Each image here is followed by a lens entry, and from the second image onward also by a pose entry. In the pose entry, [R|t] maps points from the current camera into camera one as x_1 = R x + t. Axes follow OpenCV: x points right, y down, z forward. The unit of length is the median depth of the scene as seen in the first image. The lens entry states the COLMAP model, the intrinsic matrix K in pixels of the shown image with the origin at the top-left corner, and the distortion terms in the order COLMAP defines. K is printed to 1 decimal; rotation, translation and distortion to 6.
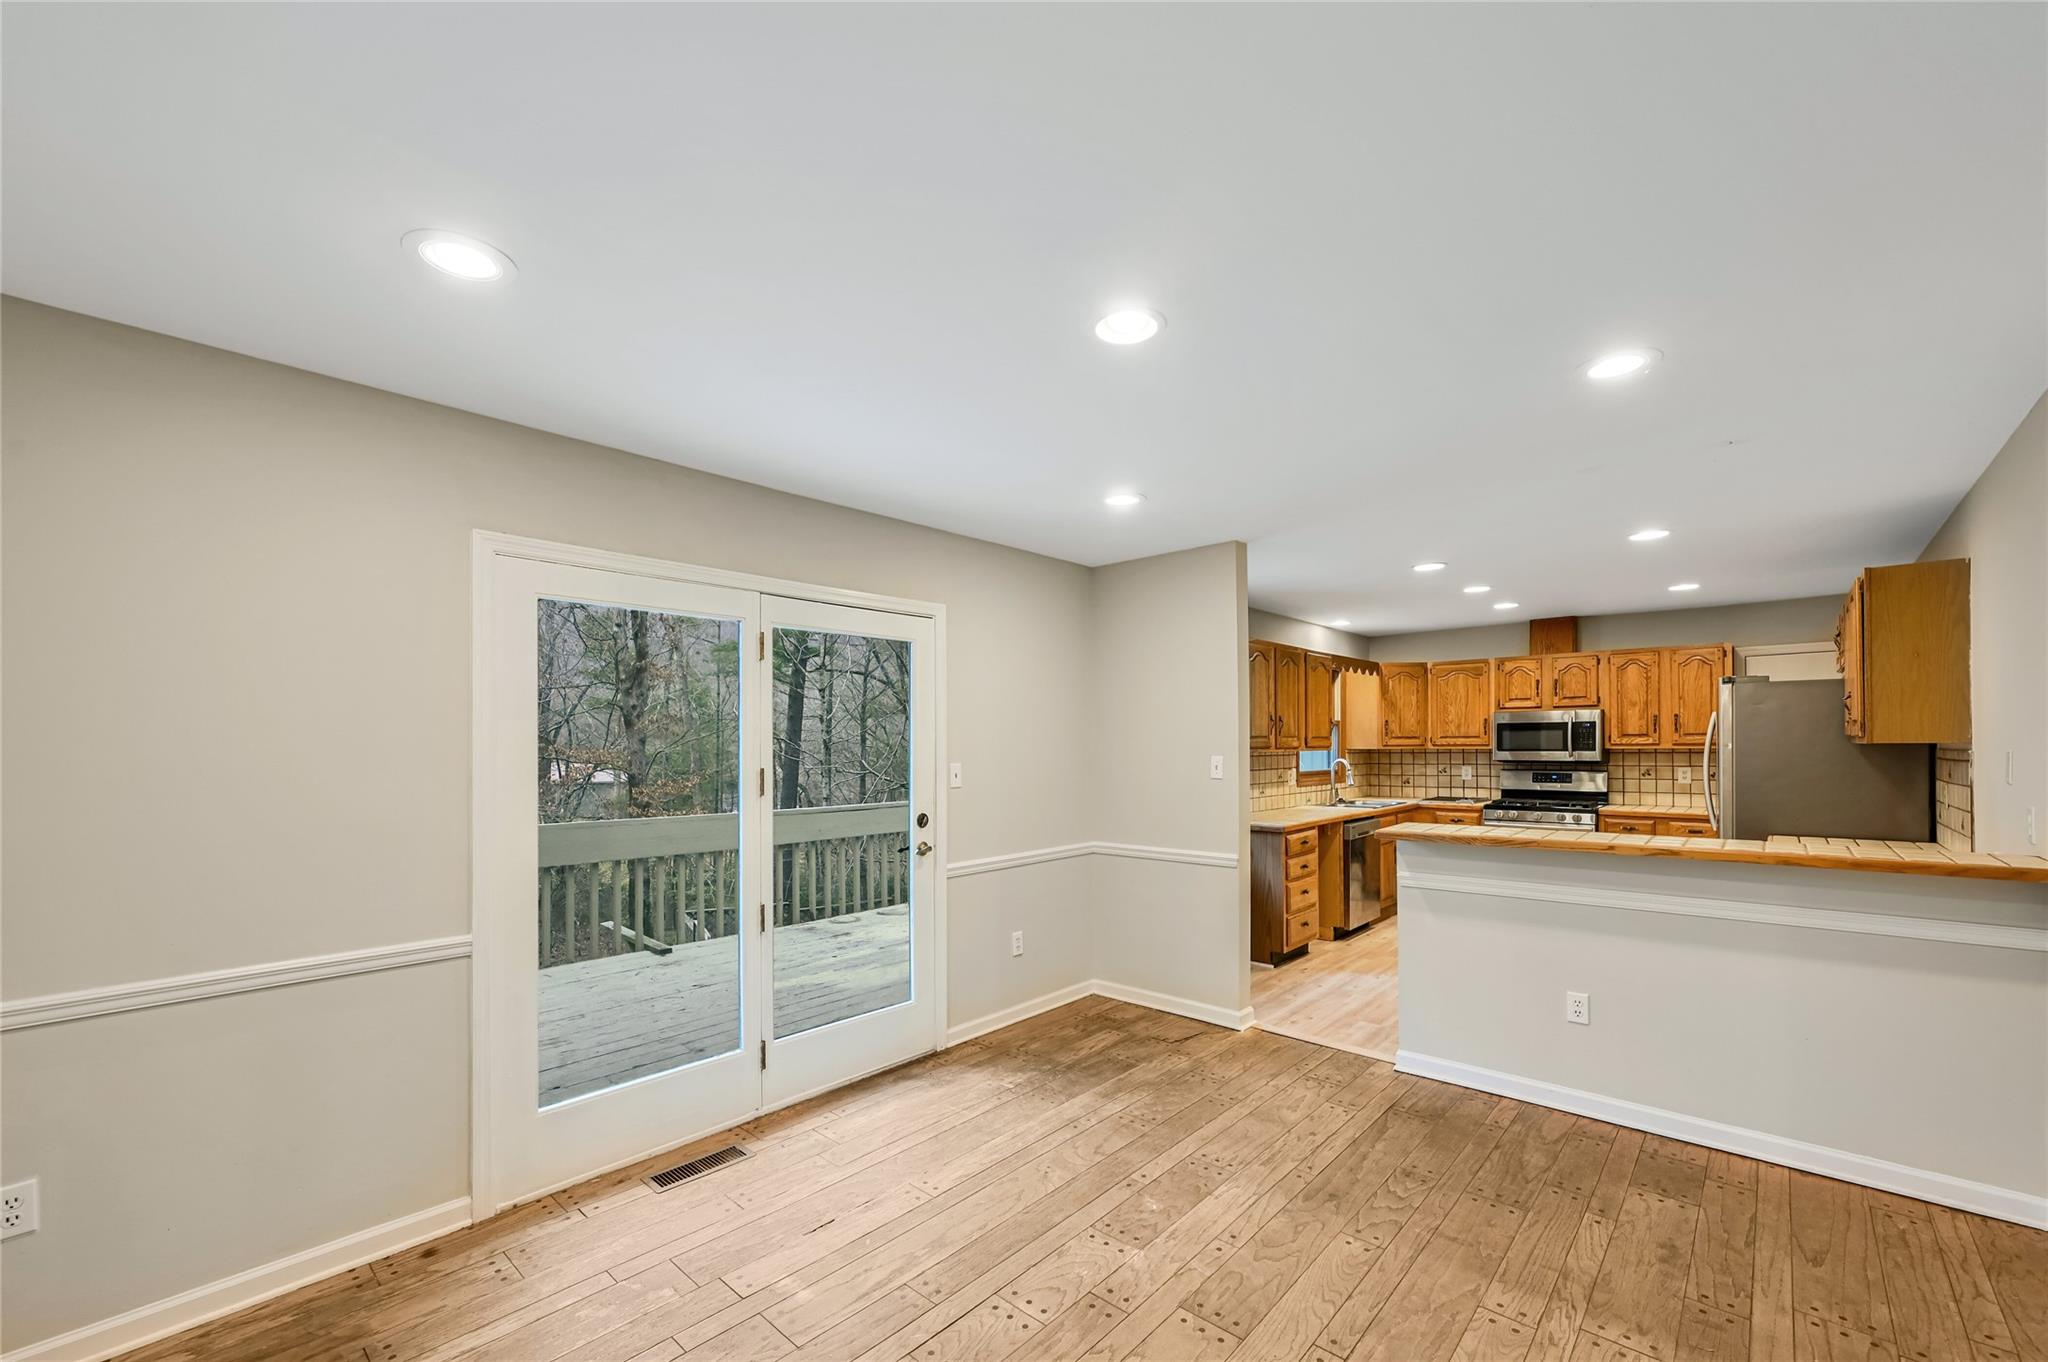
lens RADIAL K [[819.4, 0, 1023.1], [0, 819.4, 744.5], [0, 0, 1]] dist [-0.000549, -0.000076]
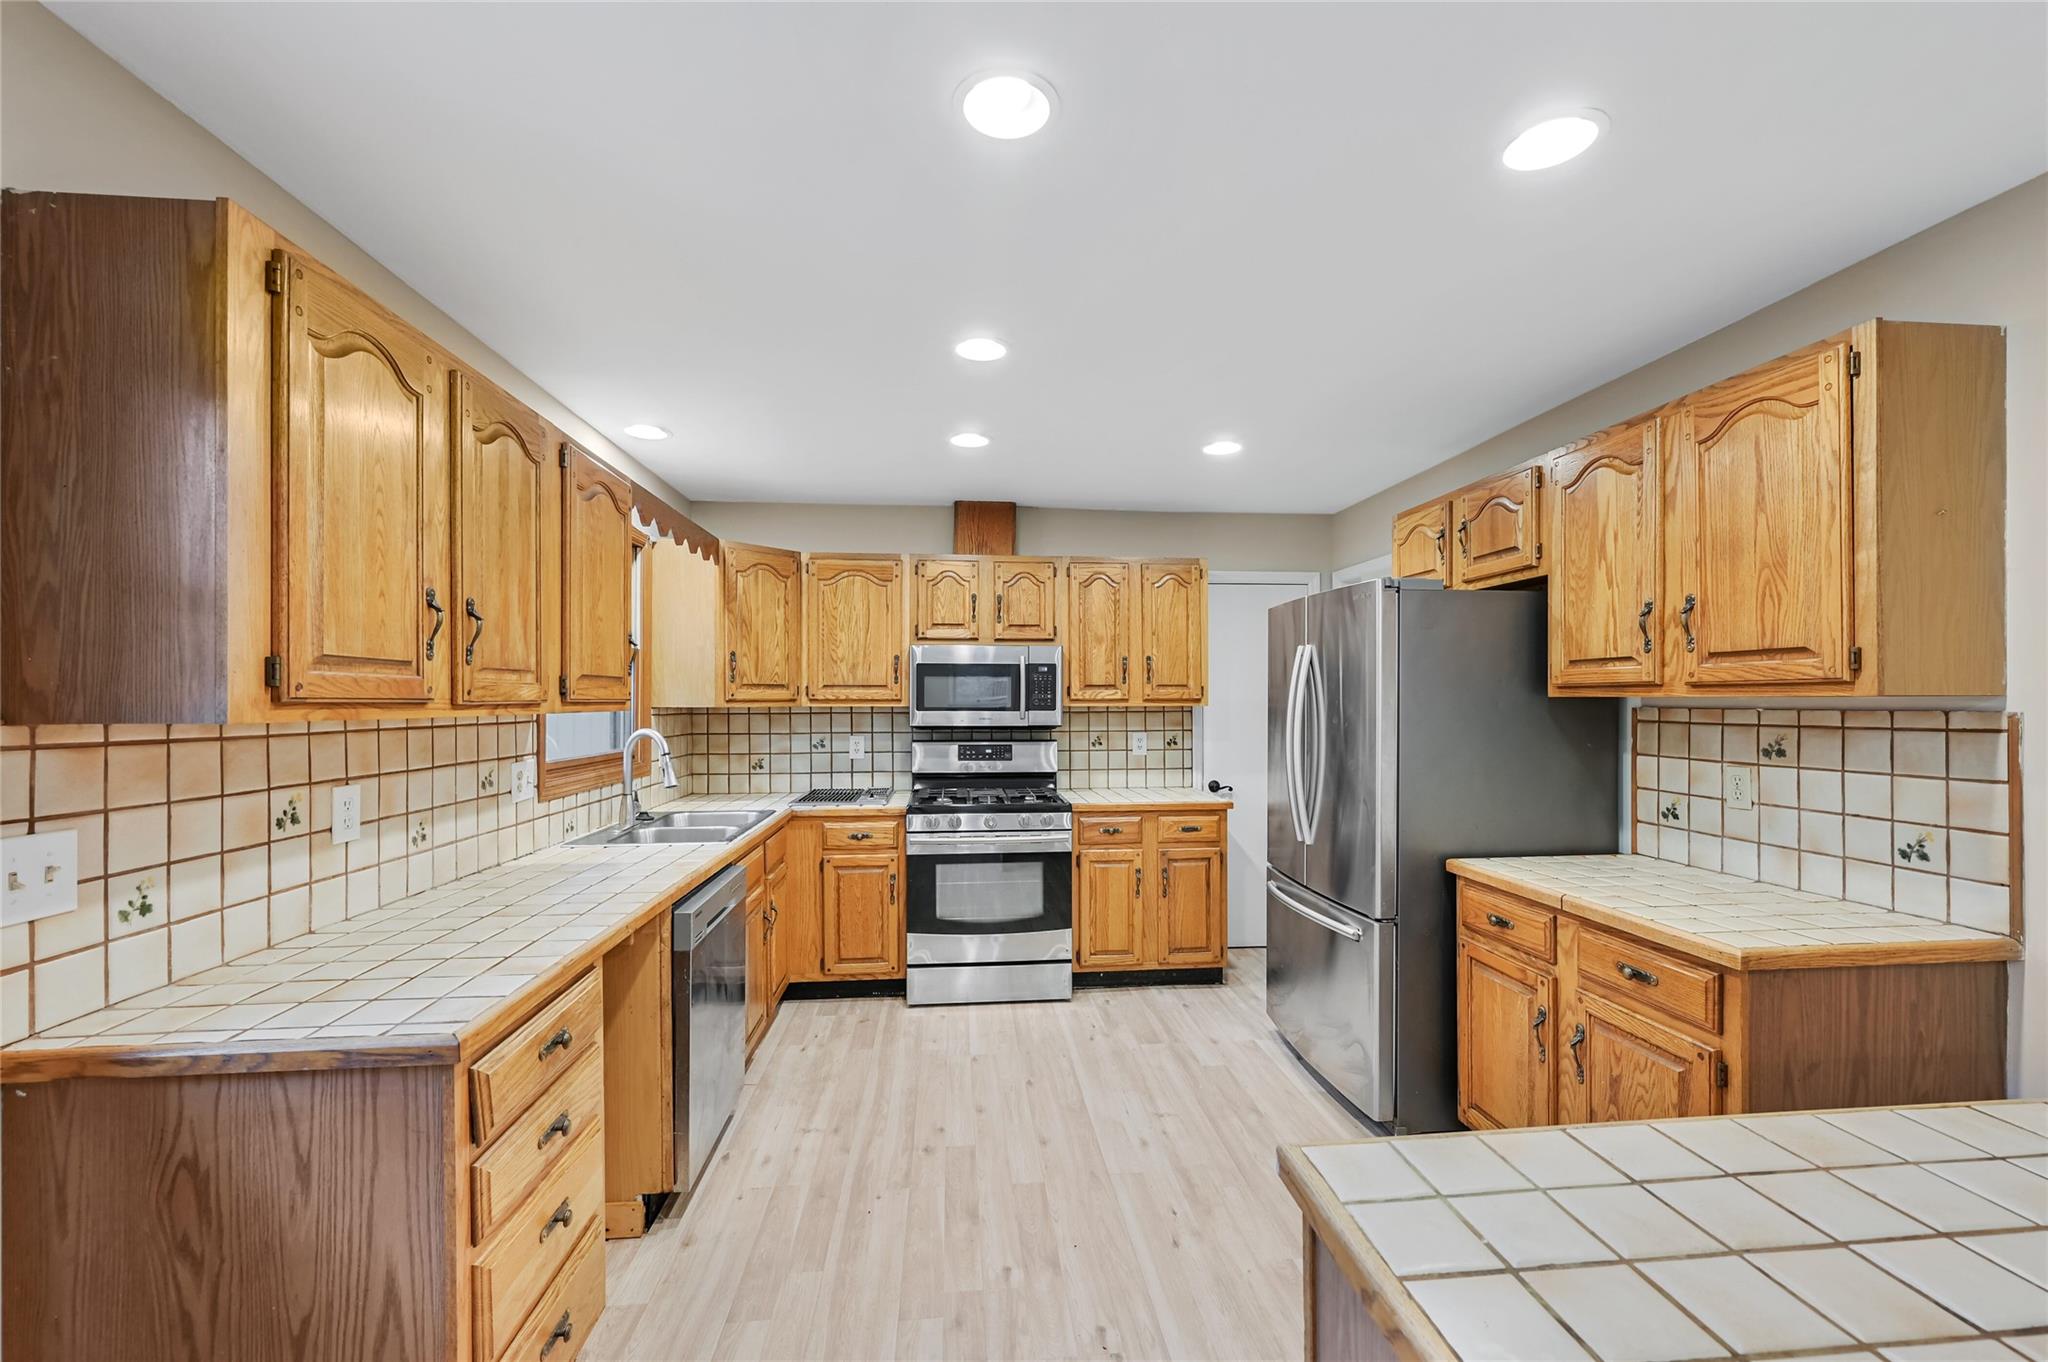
lens RADIAL K [[827.6, 0, 1034.5], [0, 827.6, 702.0], [0, 0, 1]] dist [0.000010, -0.000002]
pose [[0.660501, 0.003937, 0.750815, 0.197532], [-0.003925, 0.999991, -0.001791, 0.002711], [-0.750815, -0.001764, 0.660510, 0.570445]]
